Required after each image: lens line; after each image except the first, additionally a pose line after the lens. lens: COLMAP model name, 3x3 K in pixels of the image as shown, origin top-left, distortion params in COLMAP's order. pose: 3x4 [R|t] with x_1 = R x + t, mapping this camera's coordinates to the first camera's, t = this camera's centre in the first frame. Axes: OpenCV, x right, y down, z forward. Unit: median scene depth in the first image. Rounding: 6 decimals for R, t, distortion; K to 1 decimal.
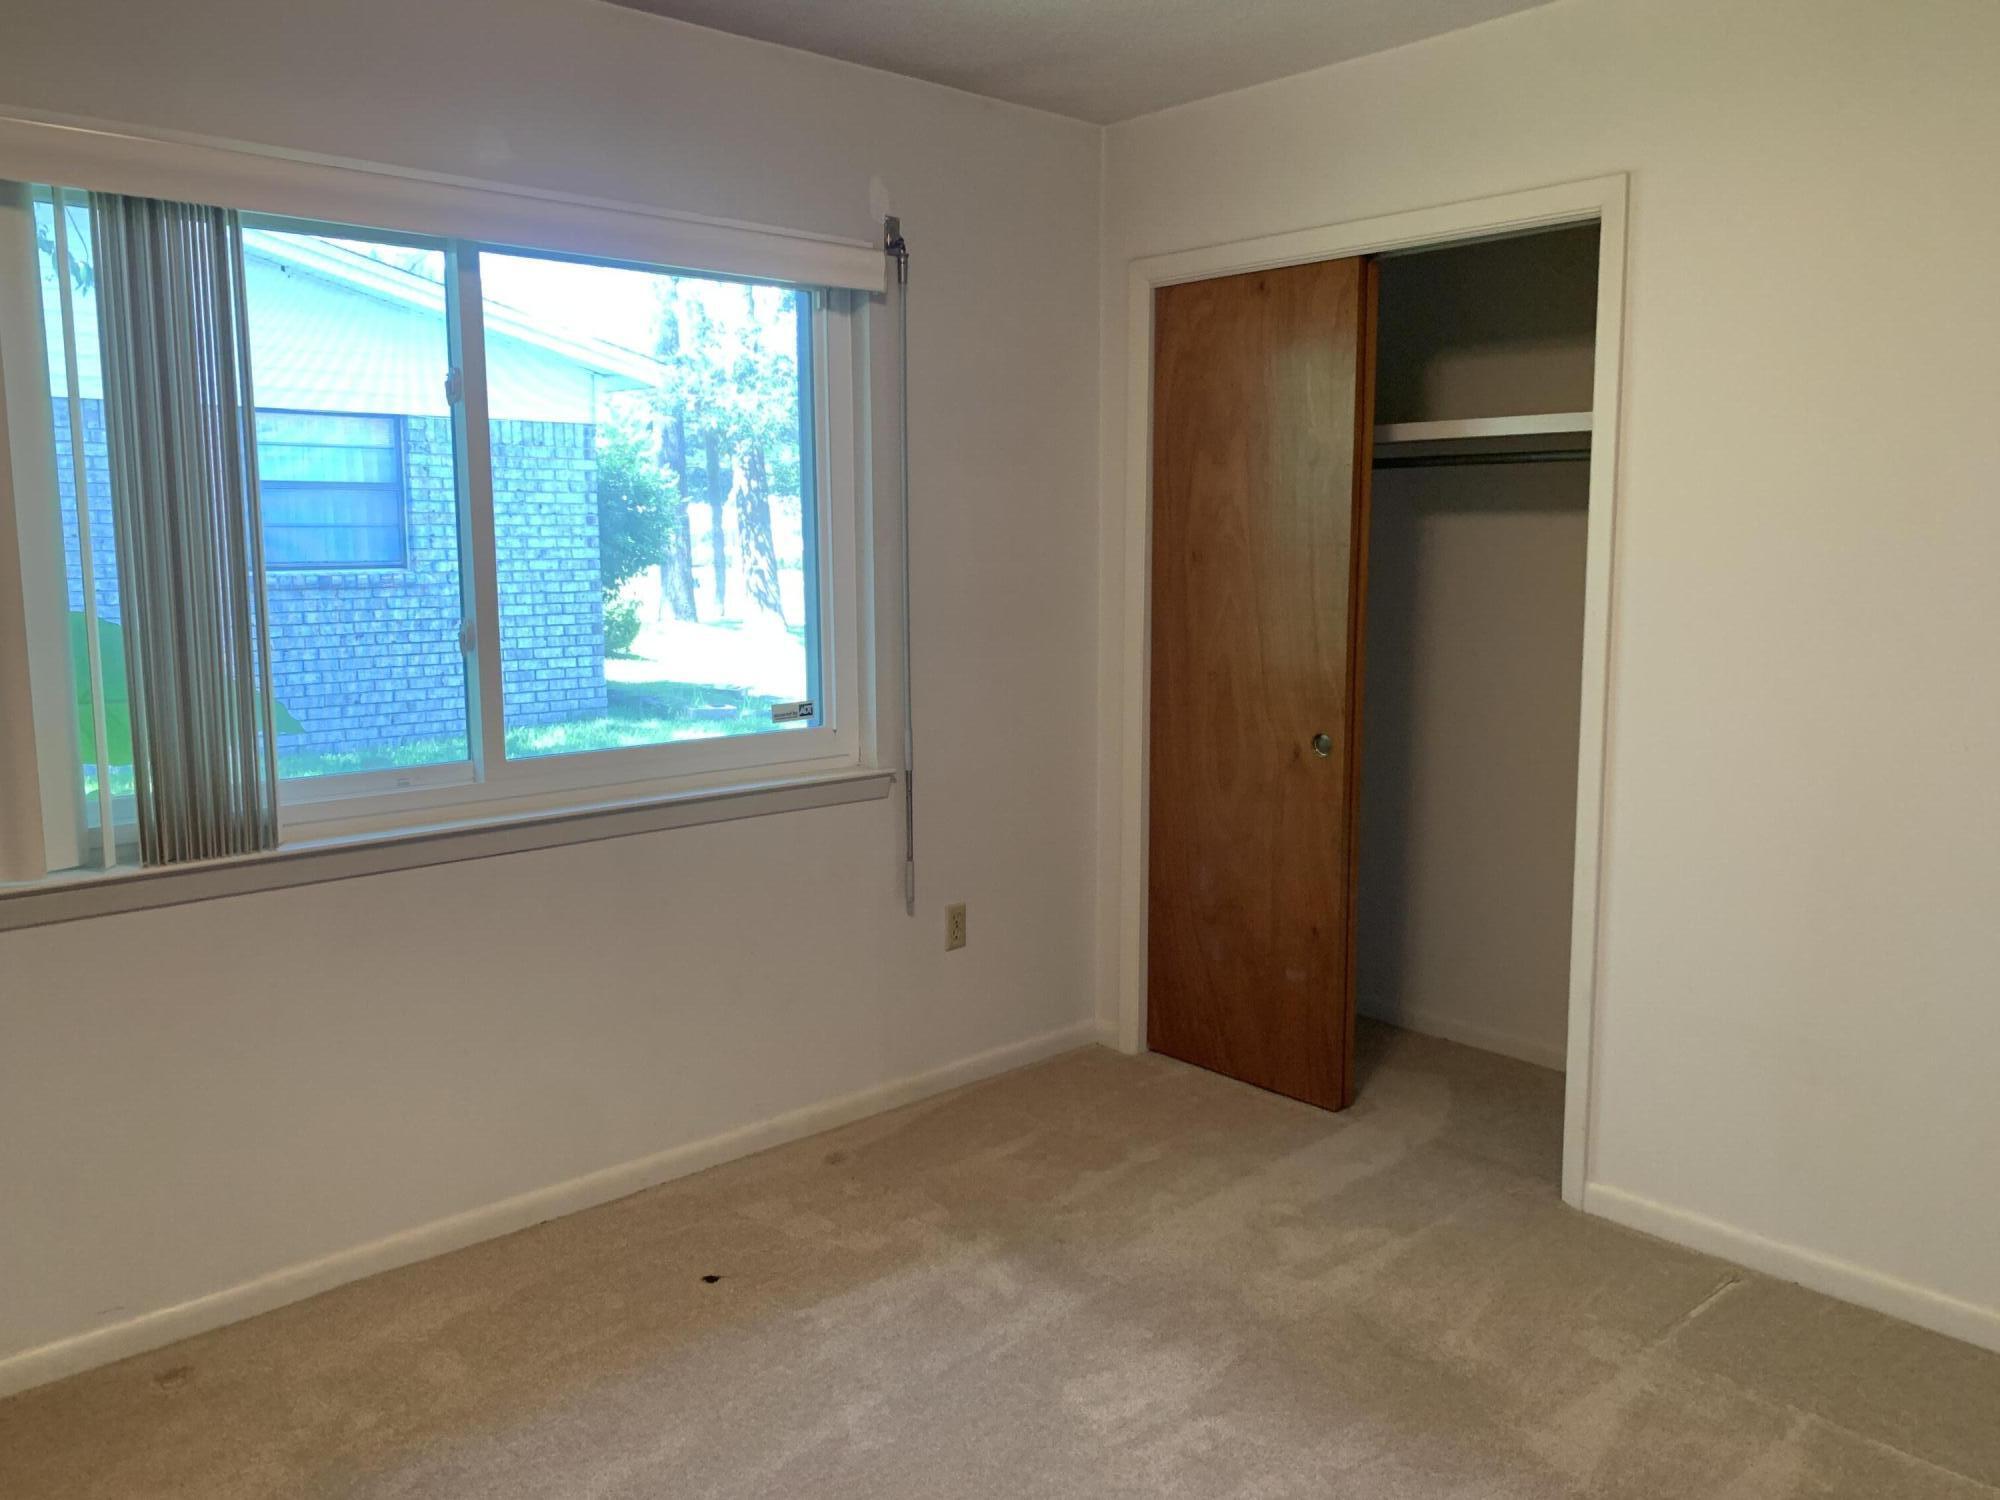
lens RADIAL K [[1529.5, 0, 999.4], [0, 1529.5, 731.9], [0, 0, 1]] dist [0.028964, -0.015033]
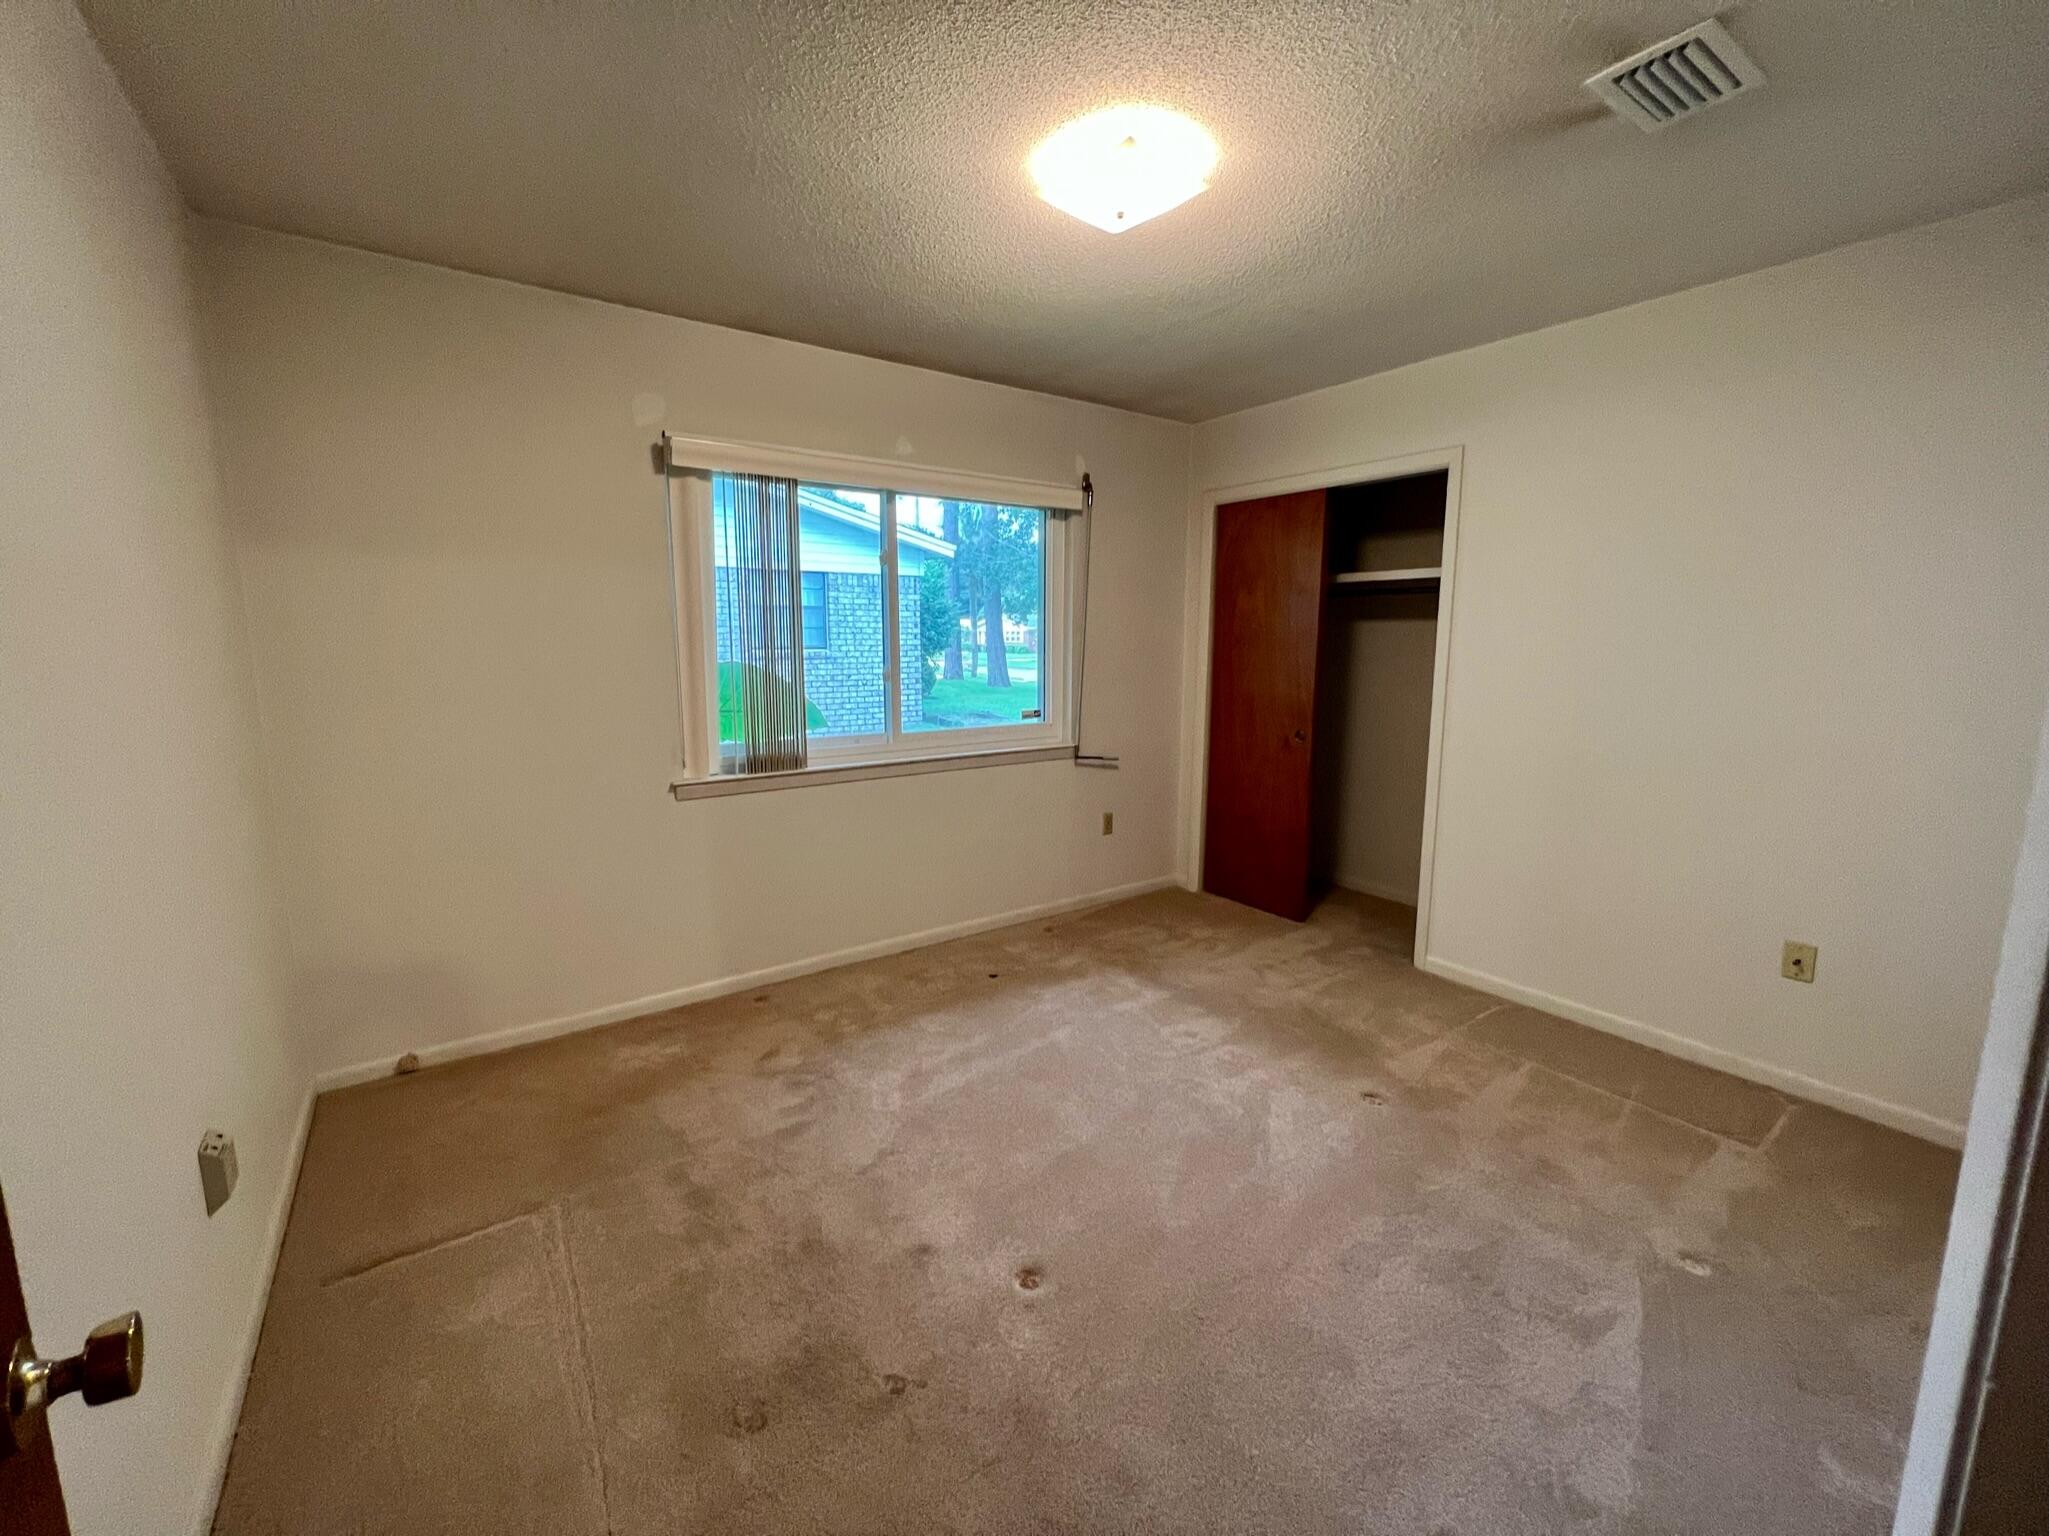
lens RADIAL K [[825.7, 0, 1008.8], [0, 825.7, 764.5], [0, 0, 1]] dist [0.001150, 0.000265]
pose [[0.991022, 0.026772, -0.130988, -0.022909], [-0.023269, 0.999331, 0.028198, 0.027556], [0.131655, -0.024897, 0.990983, -0.132500]]
